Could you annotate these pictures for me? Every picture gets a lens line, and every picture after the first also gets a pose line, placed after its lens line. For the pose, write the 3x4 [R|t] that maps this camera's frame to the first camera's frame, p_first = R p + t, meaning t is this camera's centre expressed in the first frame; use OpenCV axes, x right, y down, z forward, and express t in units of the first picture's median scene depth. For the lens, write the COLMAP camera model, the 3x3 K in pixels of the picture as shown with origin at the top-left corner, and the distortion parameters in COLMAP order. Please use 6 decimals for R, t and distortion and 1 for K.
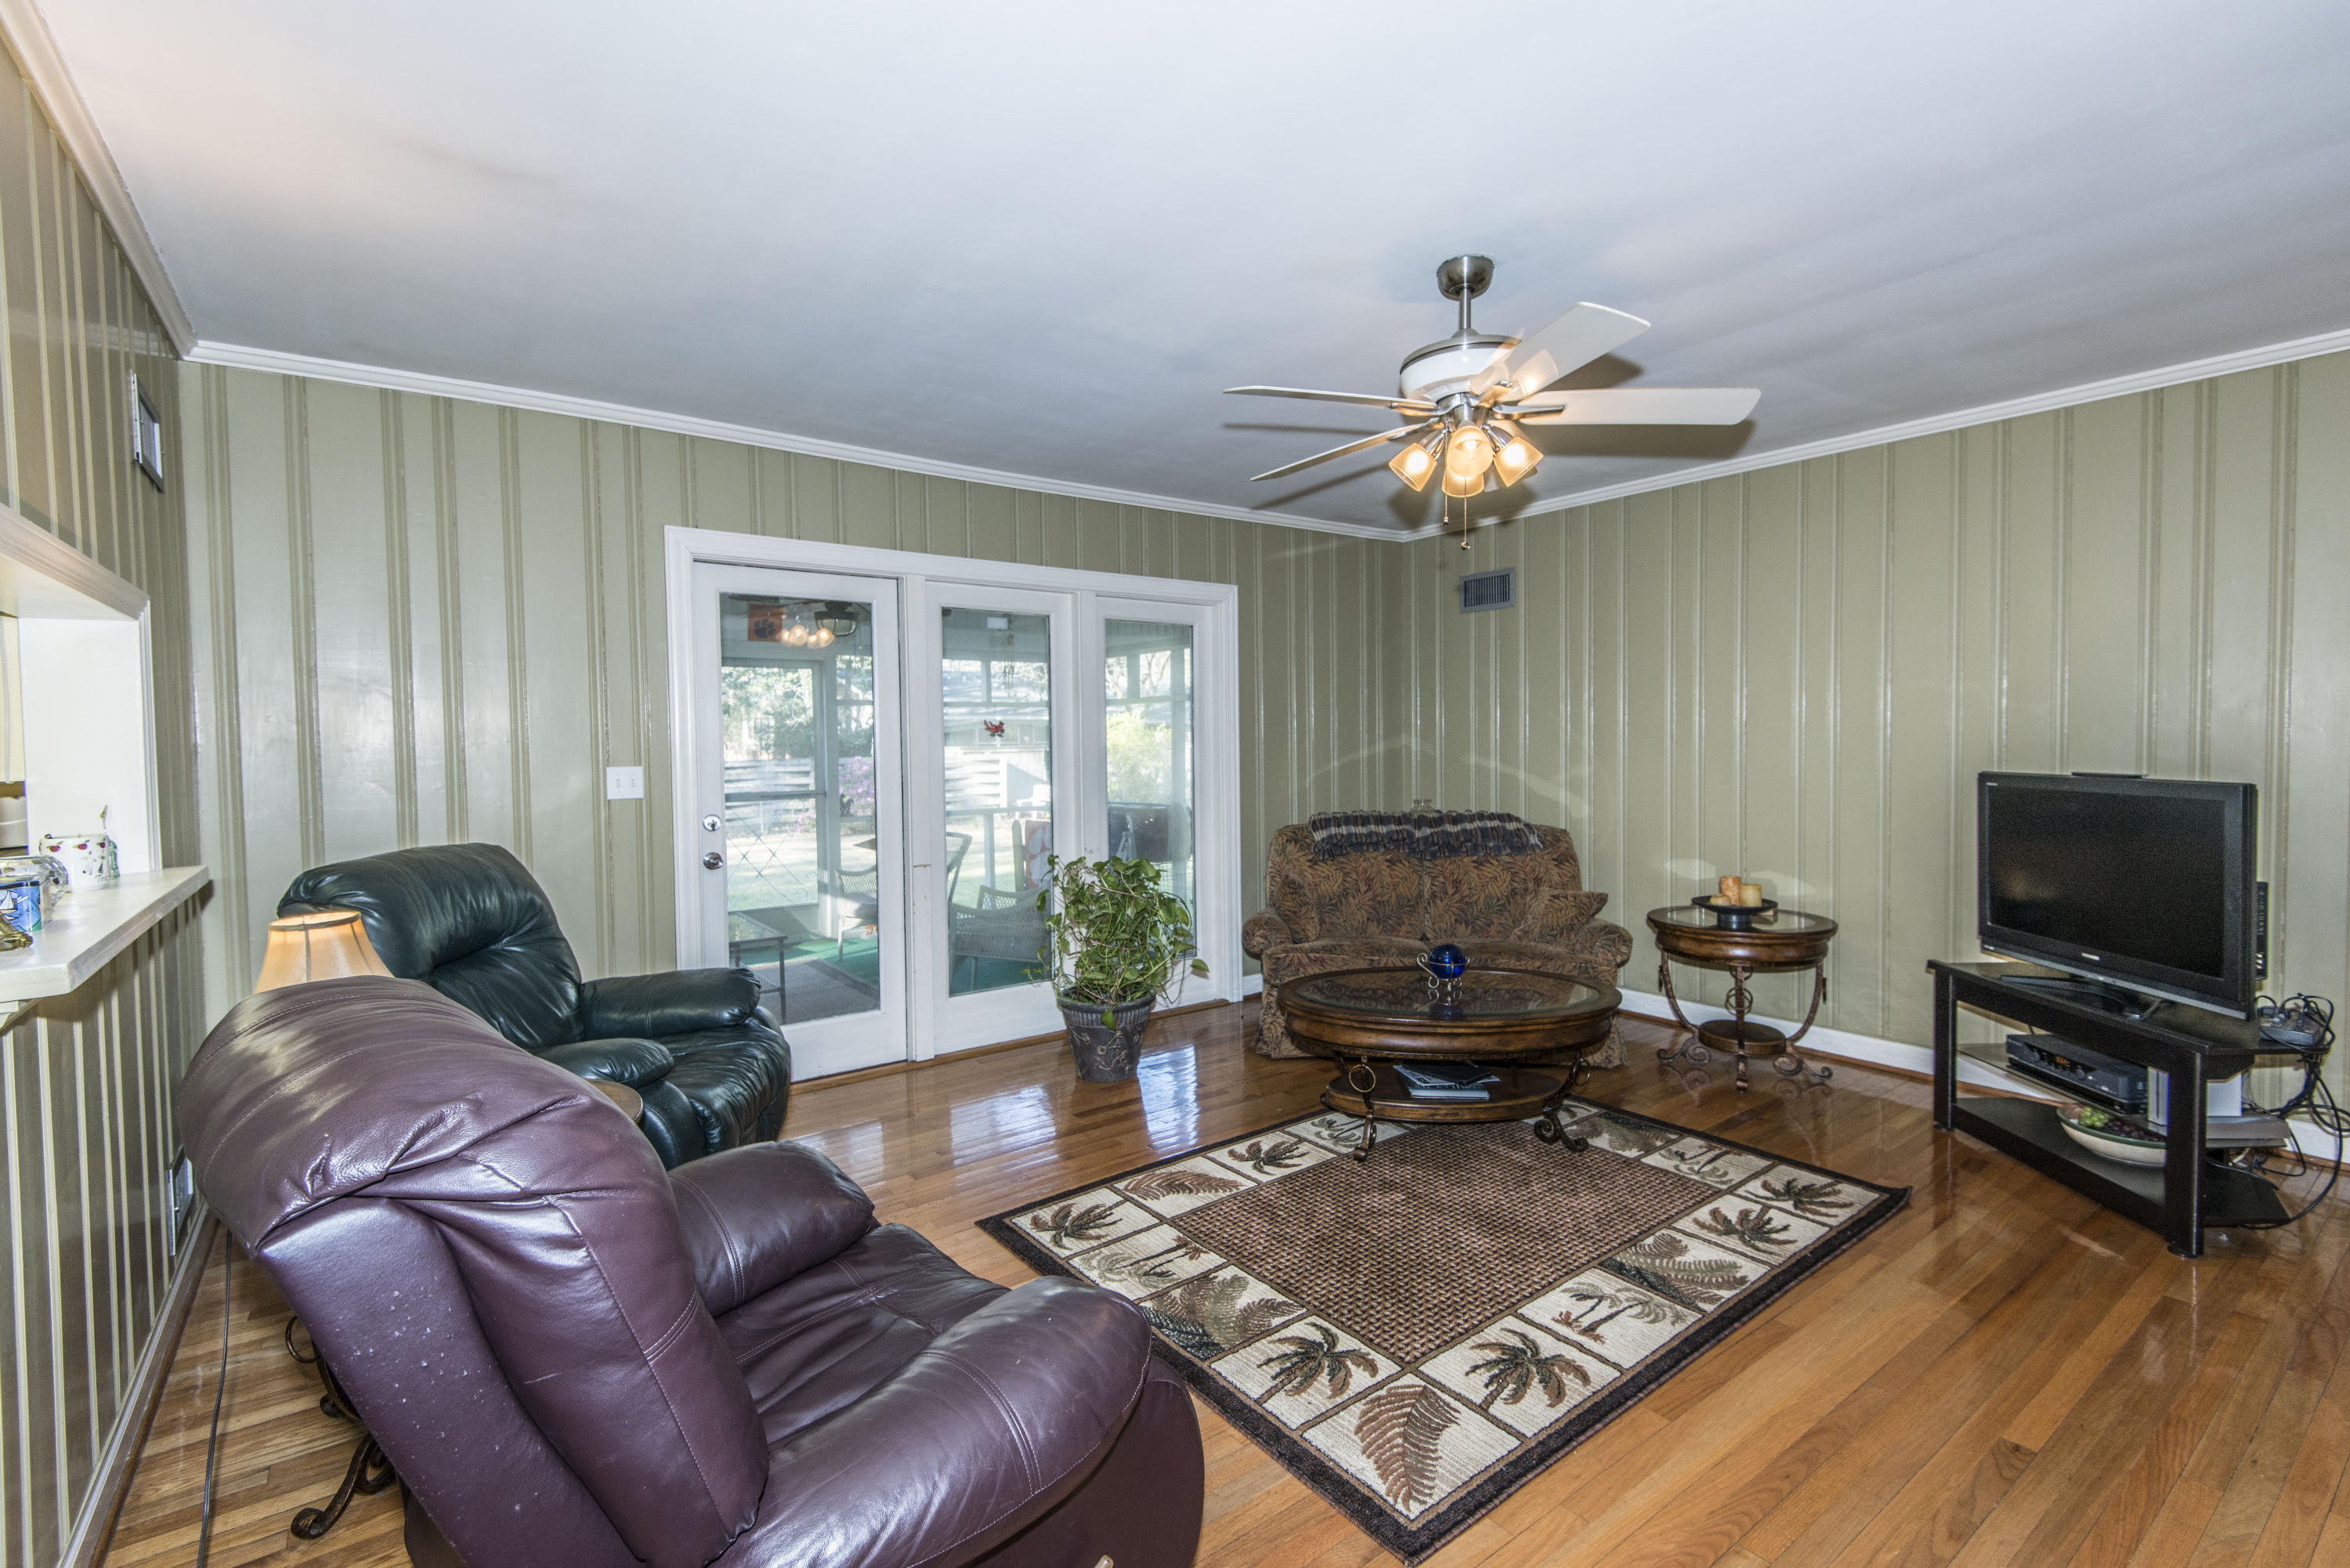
lens RADIAL K [[1053.2, 0, 1180.1], [0, 1053.2, 774.5], [0, 0, 1]] dist [0.039125, -0.028767]
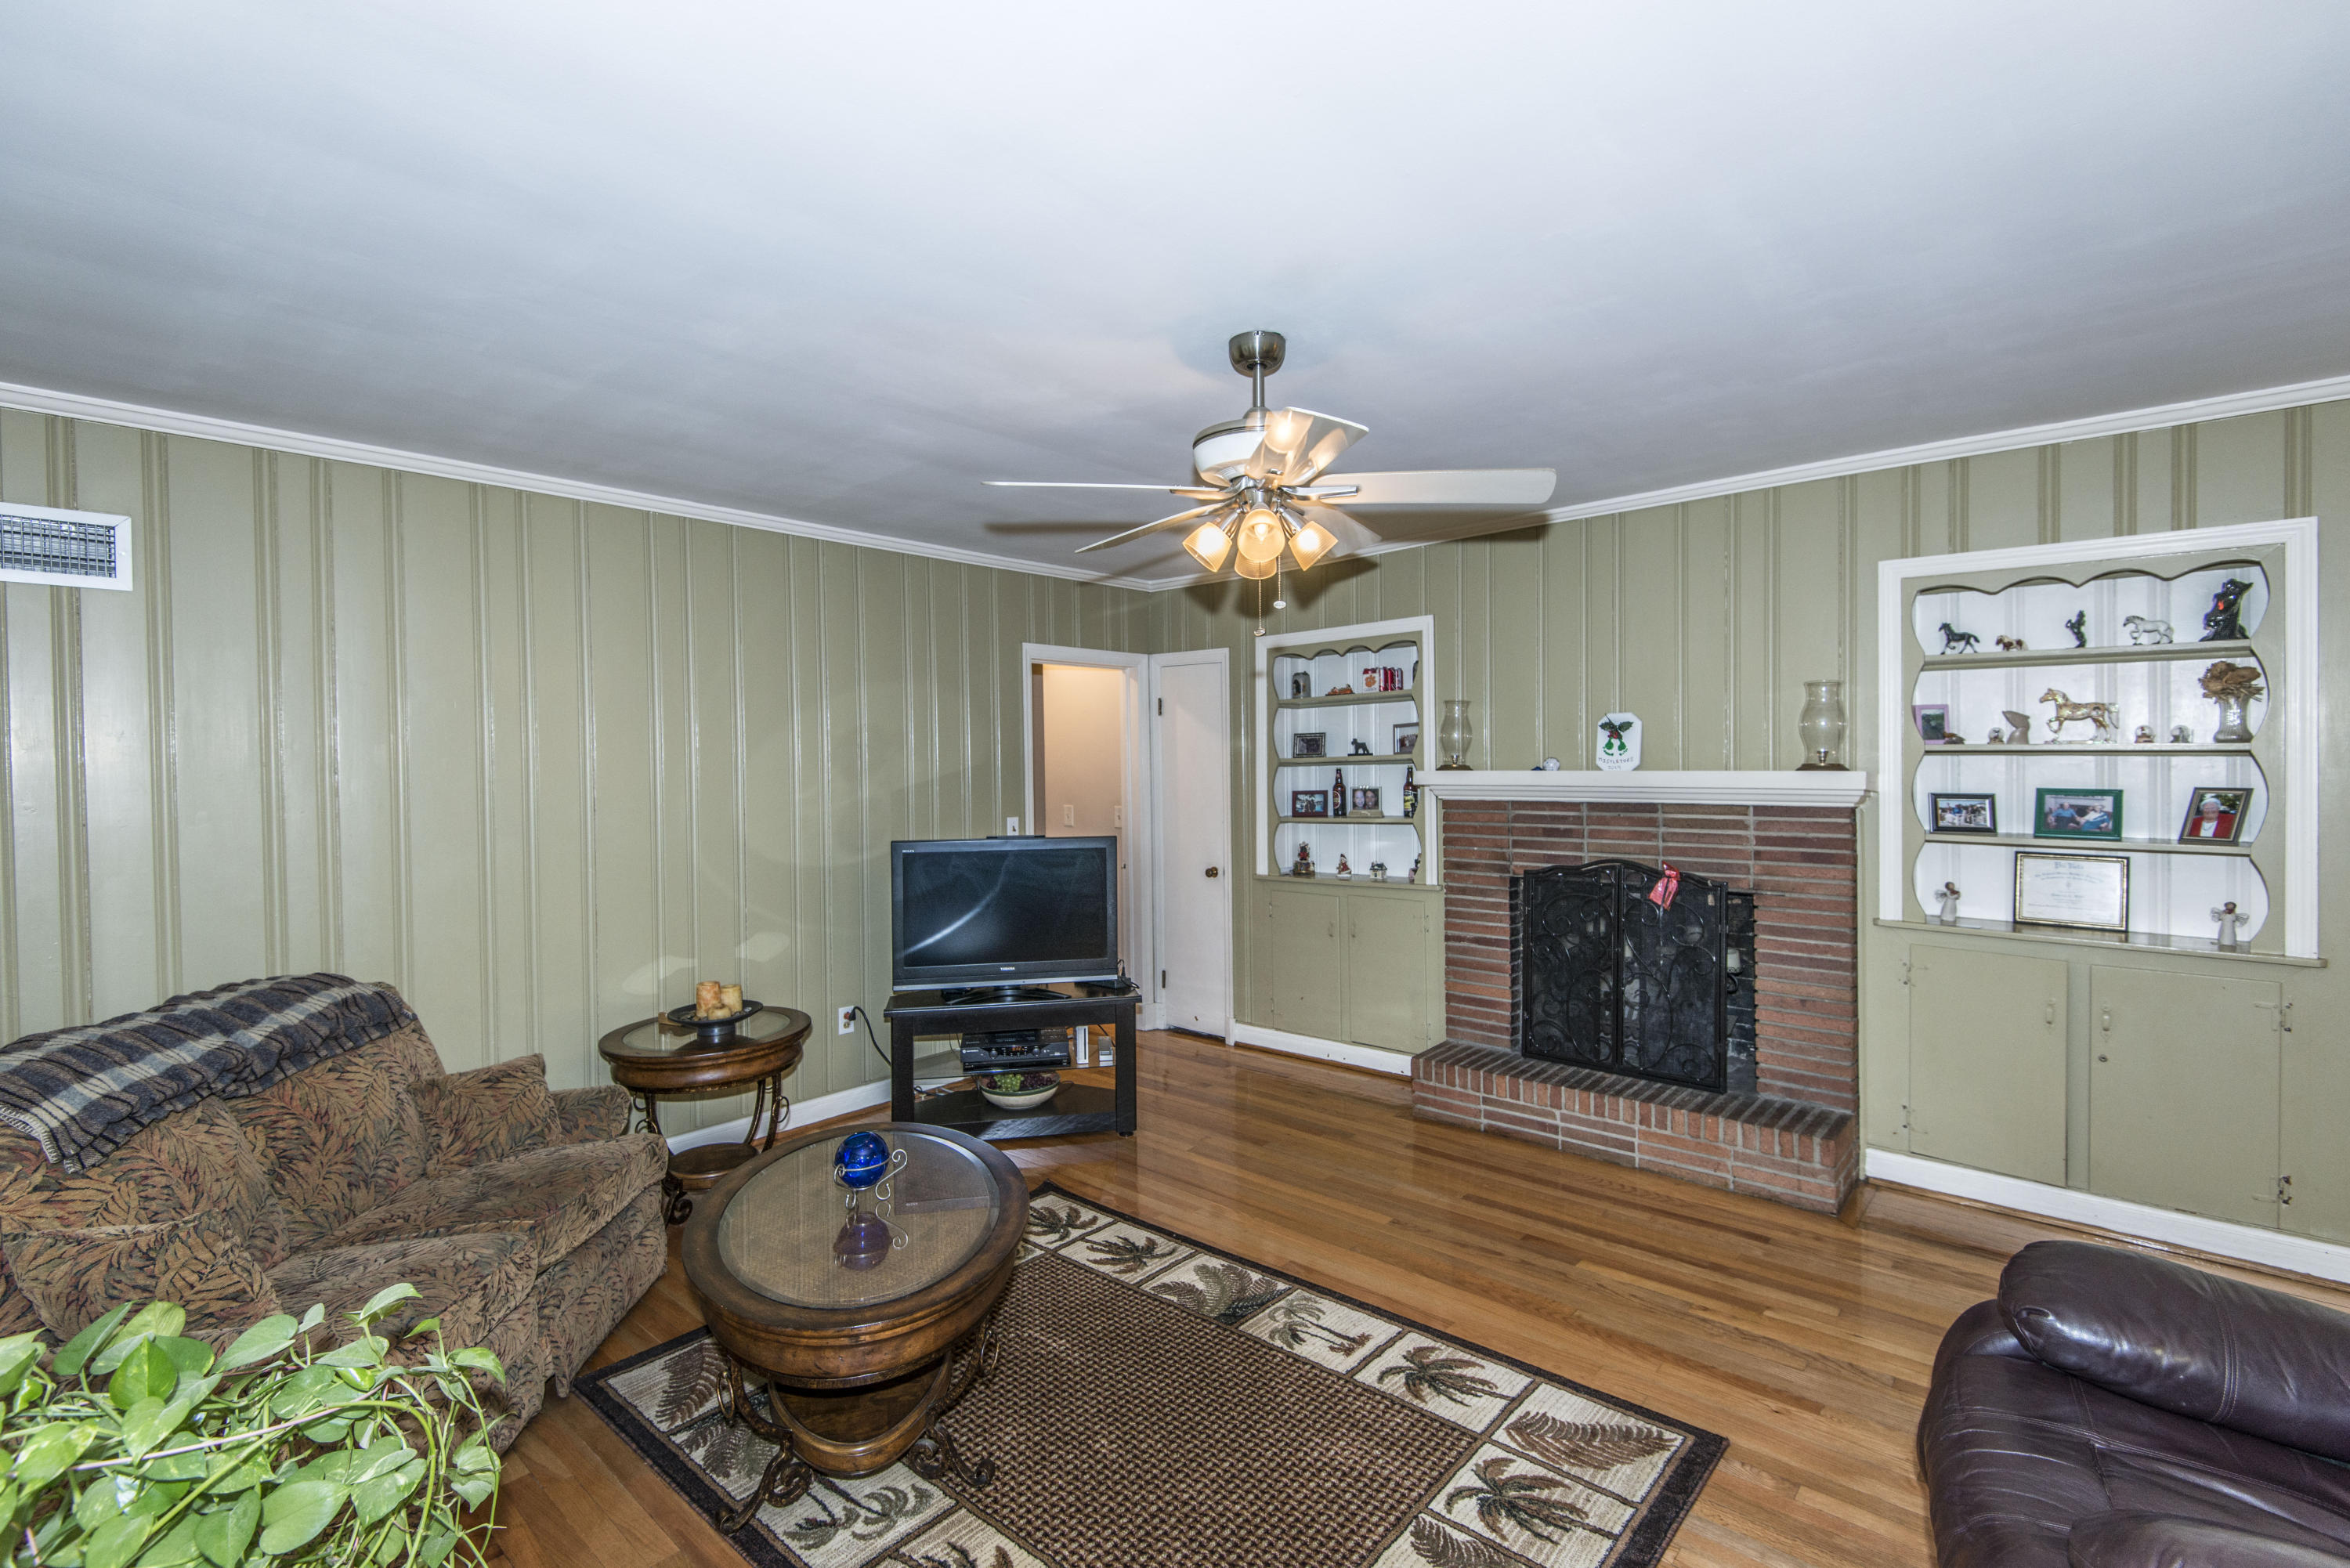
lens RADIAL K [[1053.2, 0, 1180.1], [0, 1053.2, 774.5], [0, 0, 1]] dist [0.039125, -0.028767]
pose [[-0.194705, 0.003301, 0.980856, -0.675542], [0.049392, 0.998759, 0.006444, -0.100386], [-0.979617, 0.049701, -0.194627, 1.313079]]
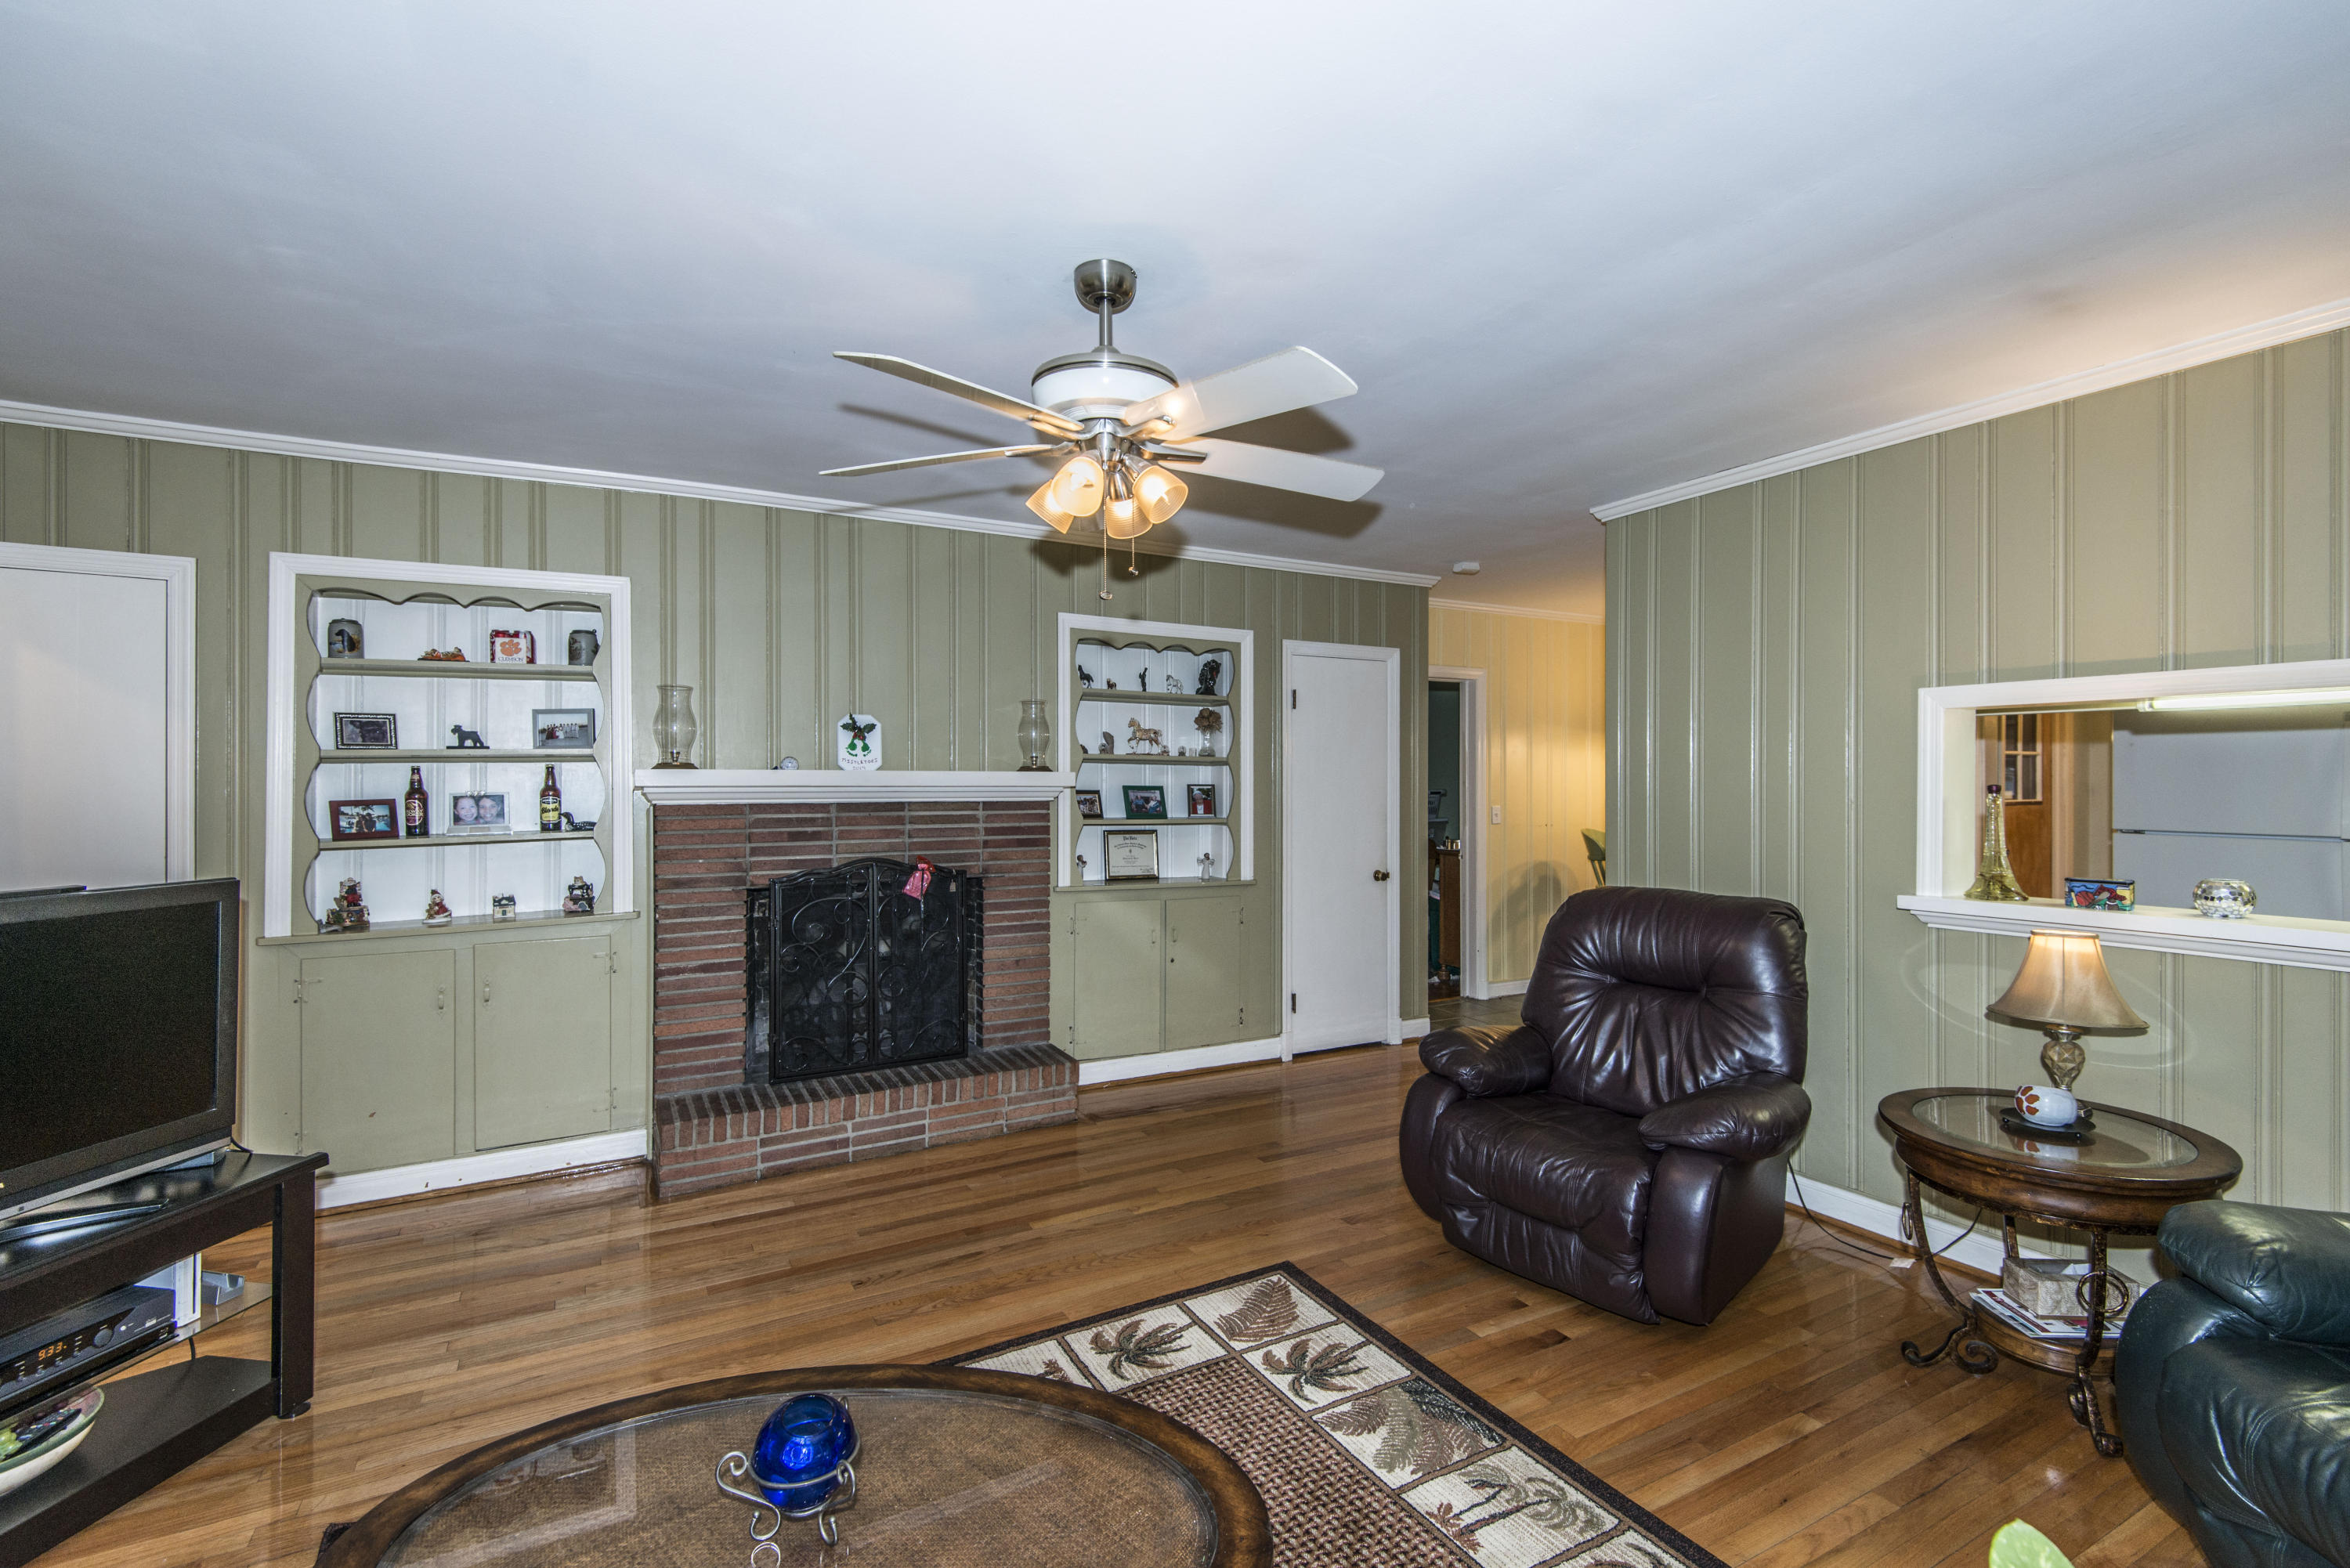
lens RADIAL K [[1053.2, 0, 1180.1], [0, 1053.2, 774.5], [0, 0, 1]] dist [0.039125, -0.028767]
pose [[-0.990960, 0.013020, 0.133523, 0.100670], [0.017475, 0.999327, 0.032252, -0.101997], [-0.133014, 0.034294, -0.990521, 1.920101]]
